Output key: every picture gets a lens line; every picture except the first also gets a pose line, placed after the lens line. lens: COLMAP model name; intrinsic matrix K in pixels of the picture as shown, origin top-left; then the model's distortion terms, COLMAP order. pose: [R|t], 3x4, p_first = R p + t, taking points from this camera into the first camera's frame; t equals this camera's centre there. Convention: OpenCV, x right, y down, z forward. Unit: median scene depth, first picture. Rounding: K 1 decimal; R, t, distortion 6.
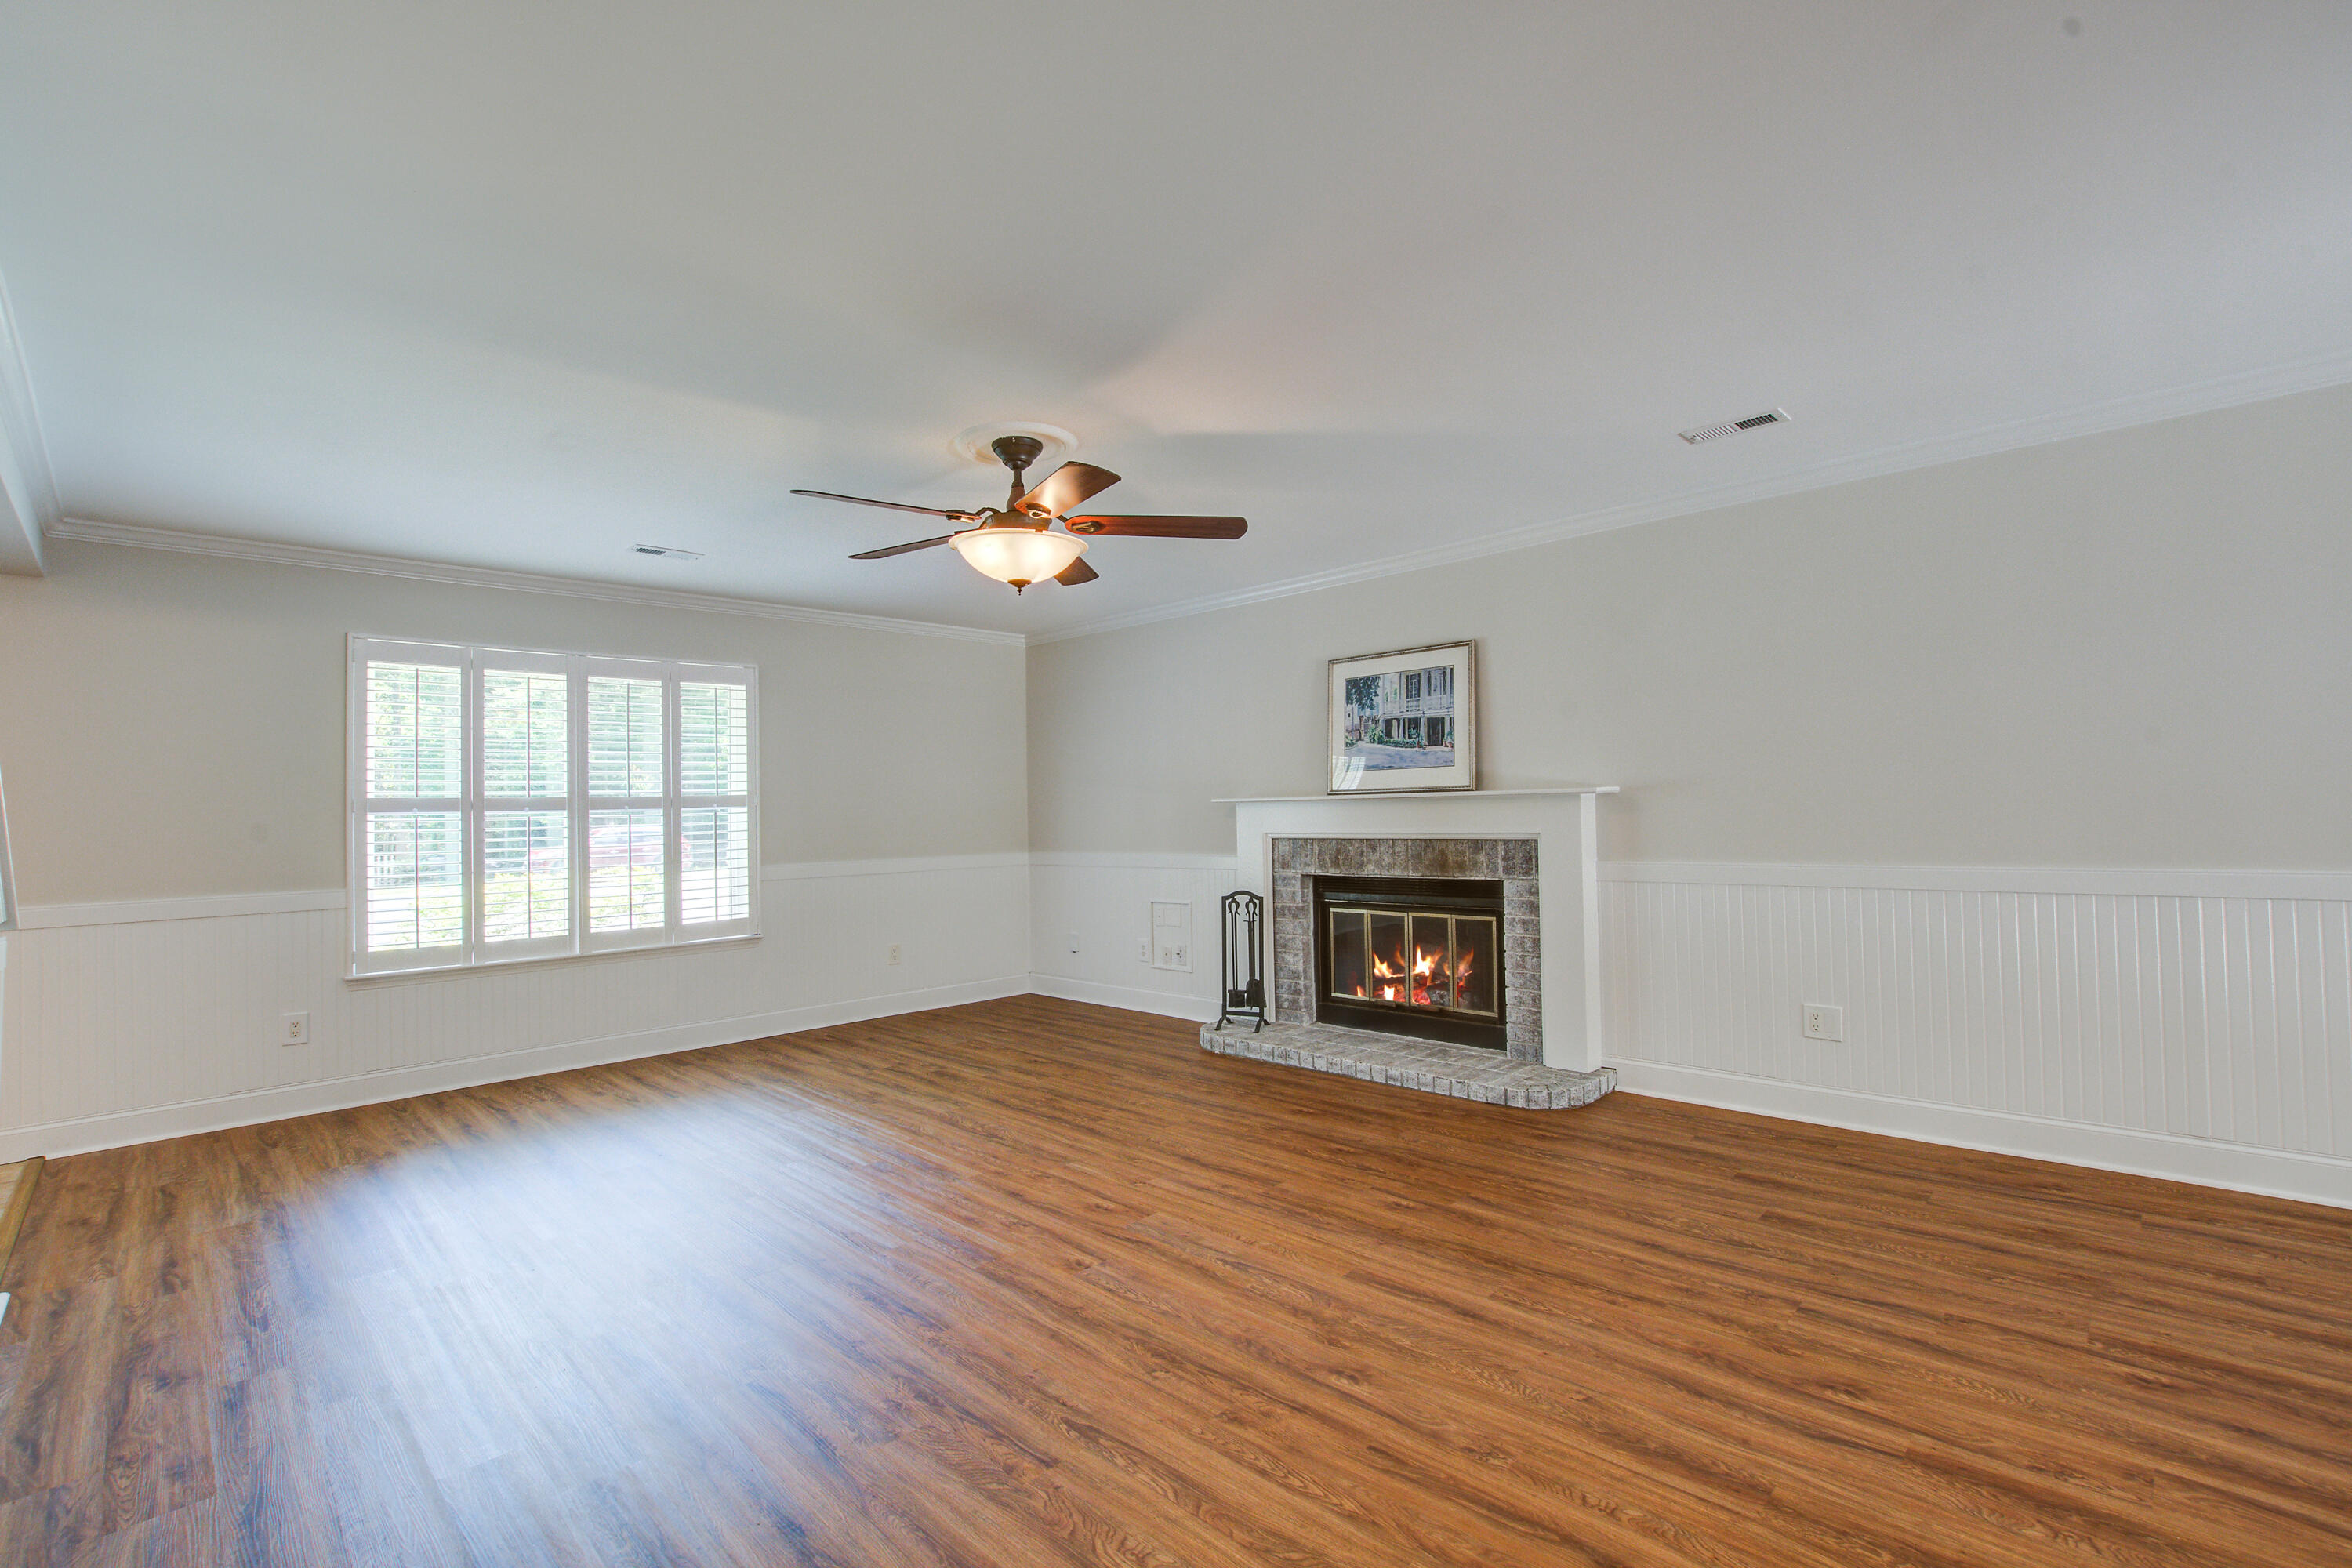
lens RADIAL K [[1046.1, 0, 1168.4], [0, 1046.1, 784.7], [0, 0, 1]] dist [-0.029326, 0.003844]
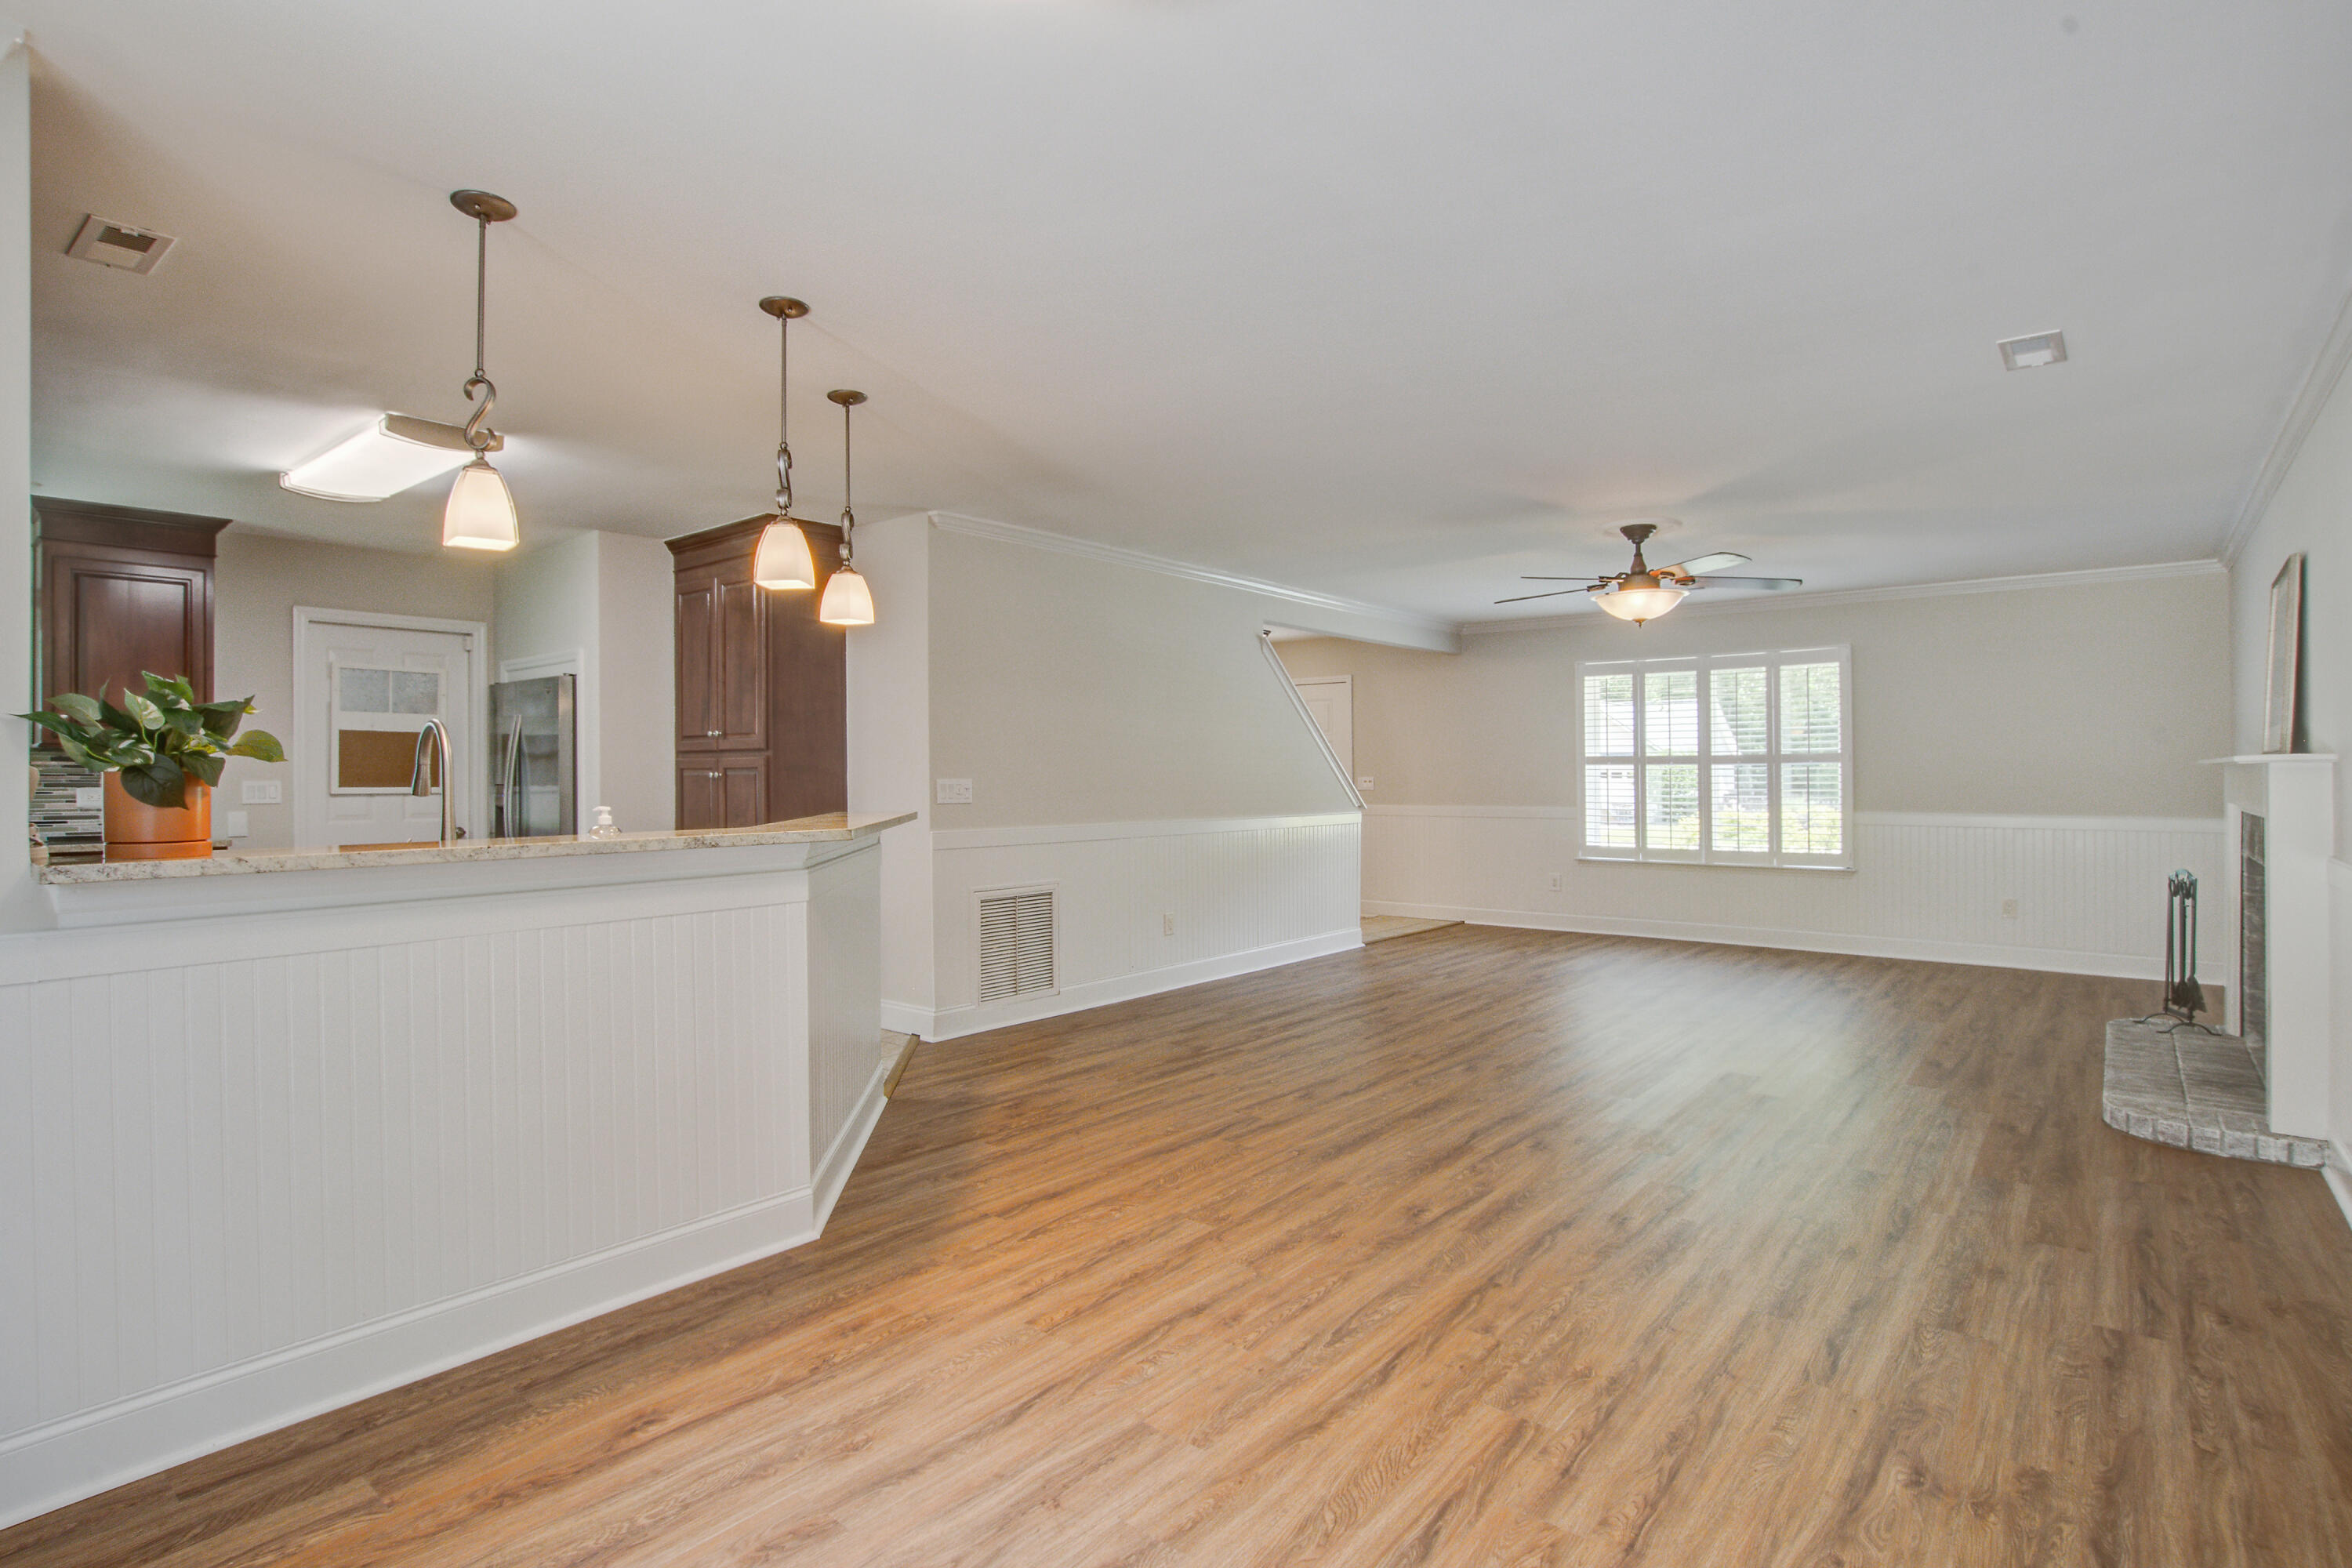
lens RADIAL K [[1146.3, 0, 1153.8], [0, 1146.3, 769.6], [0, 0, 1]] dist [-0.025220, 0.000049]
pose [[0.081339, 0.018656, -0.996512, 1.007097], [0.025448, 0.999460, 0.020789, -0.021794], [0.996362, -0.027051, 0.080820, 0.115777]]
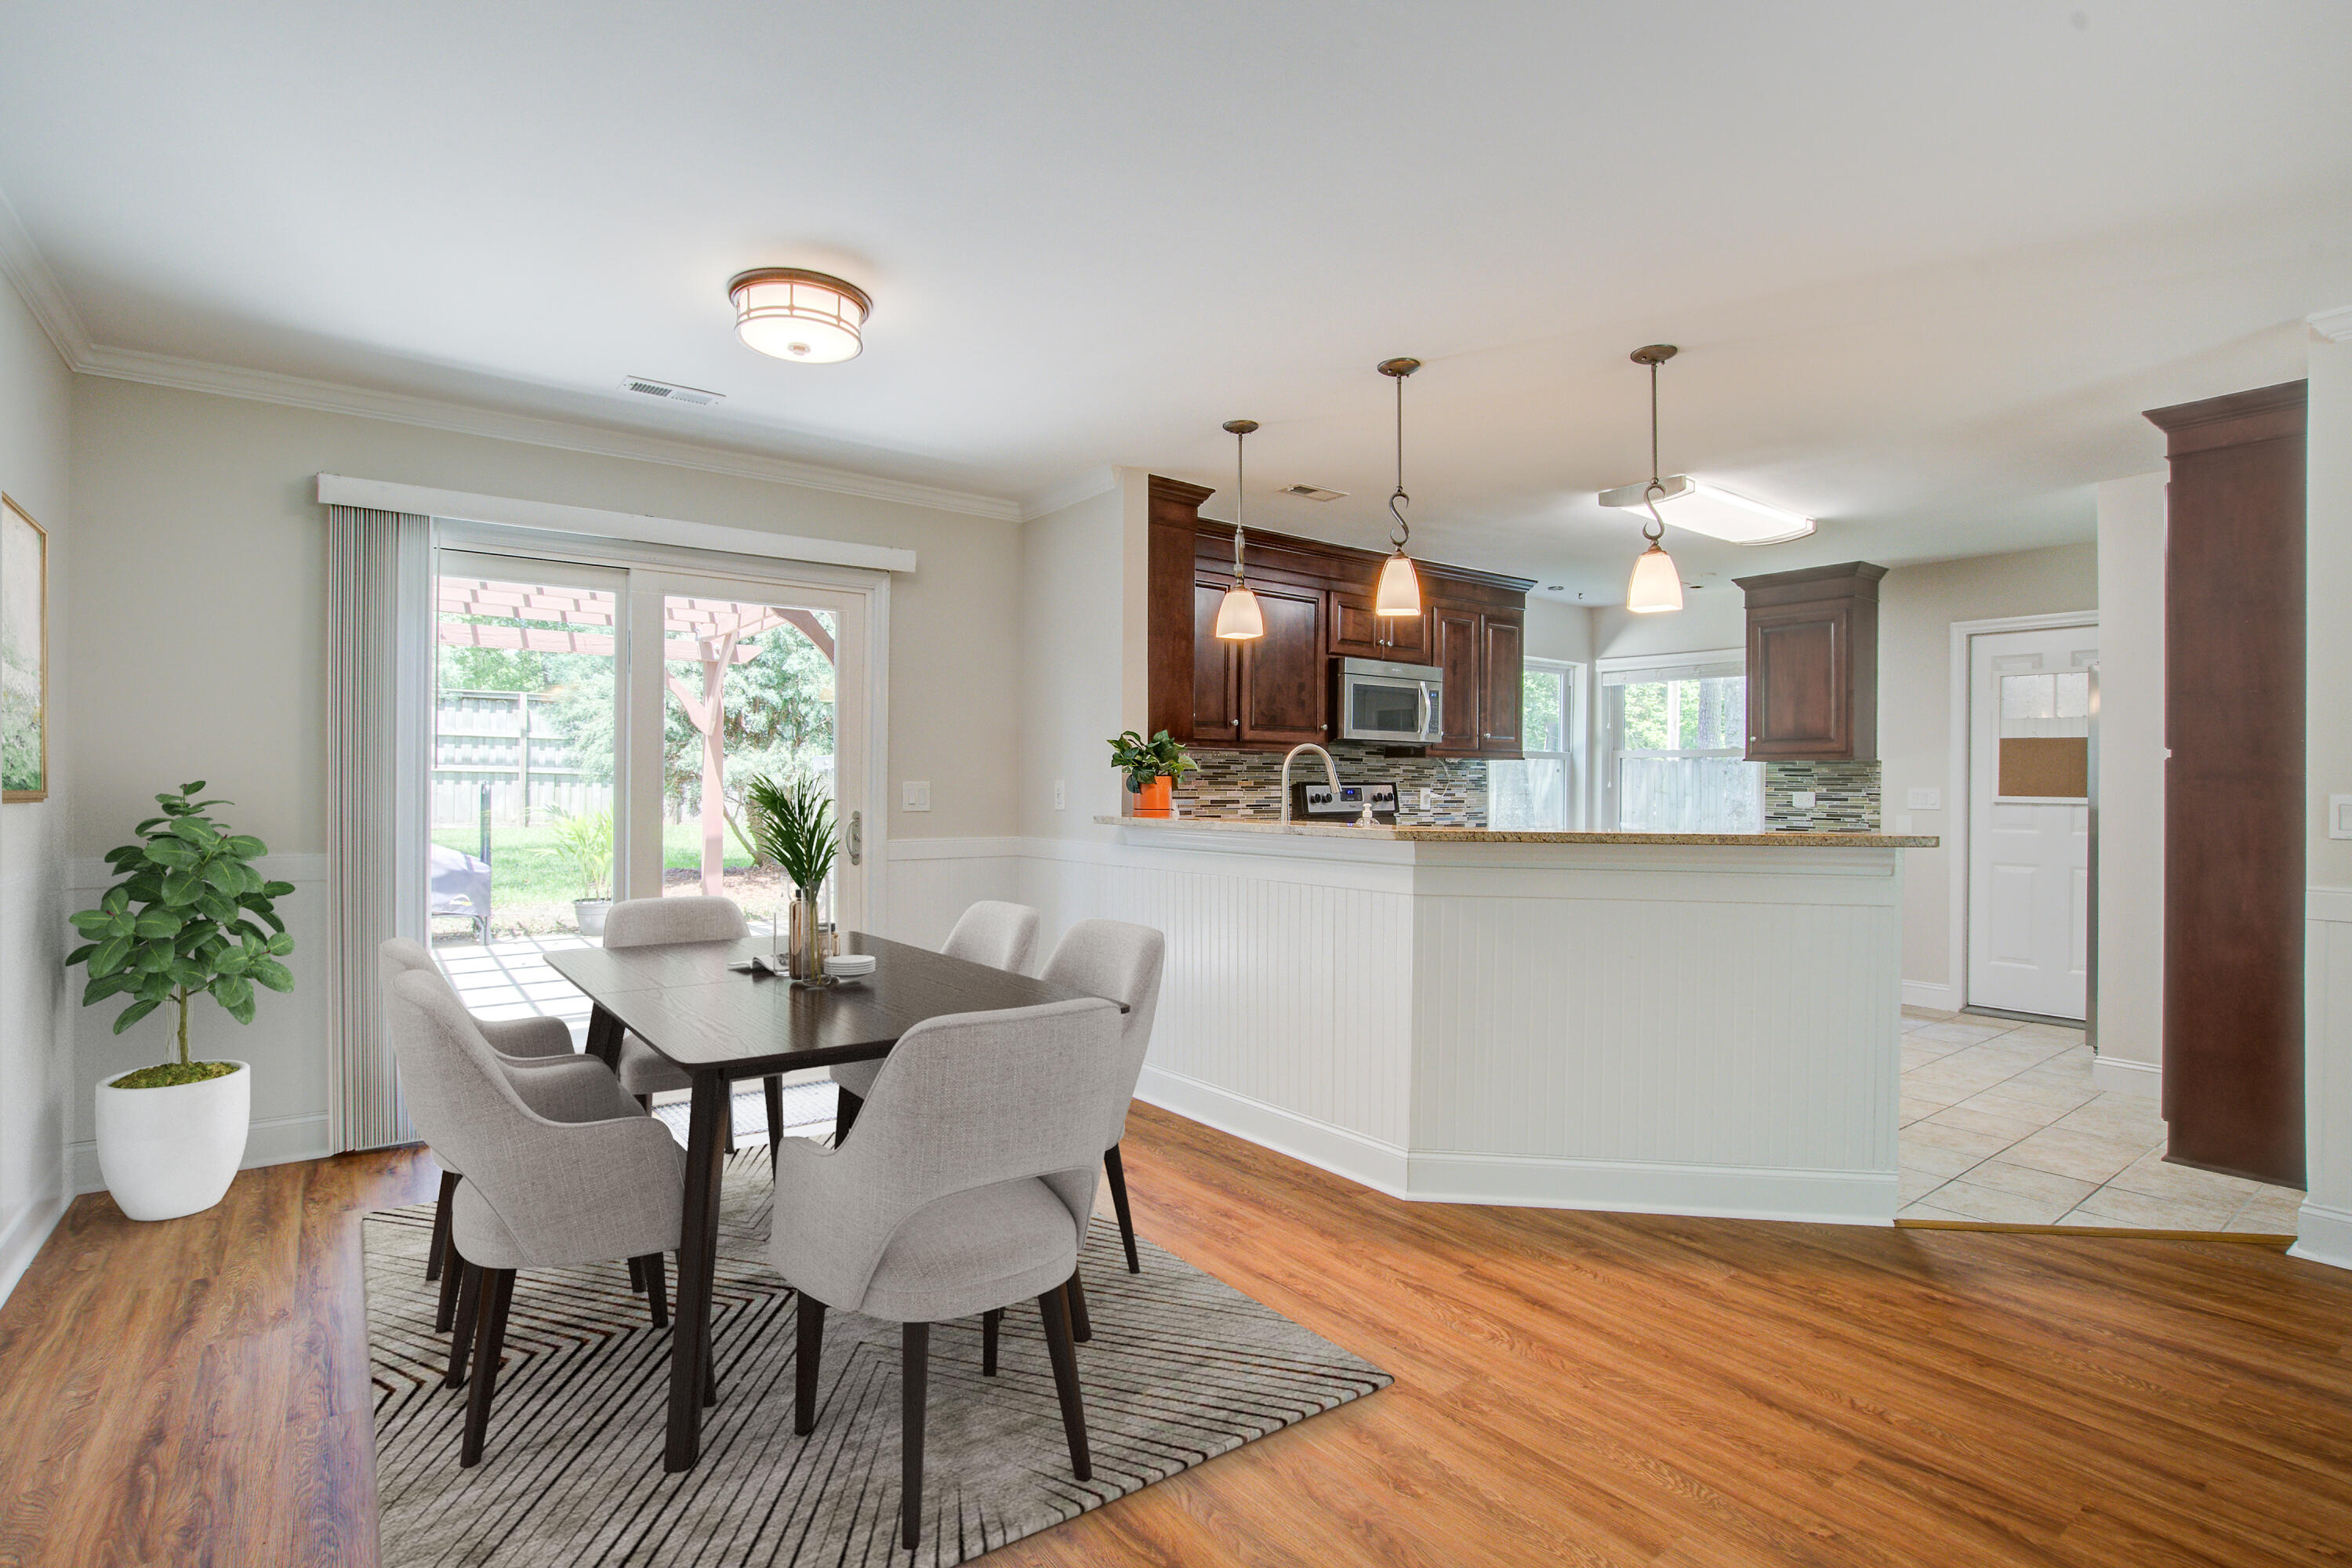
lens RADIAL K [[1130.8, 0, 1176.0], [0, 1130.8, 784.0], [0, 0, 1]] dist [-0.031667, 0.000539]
pose [[-0.990133, 0.017445, 0.139044, 0.433178], [0.014049, 0.999580, -0.025362, 0.006126], [-0.139428, -0.023159, -0.989961, 0.654688]]
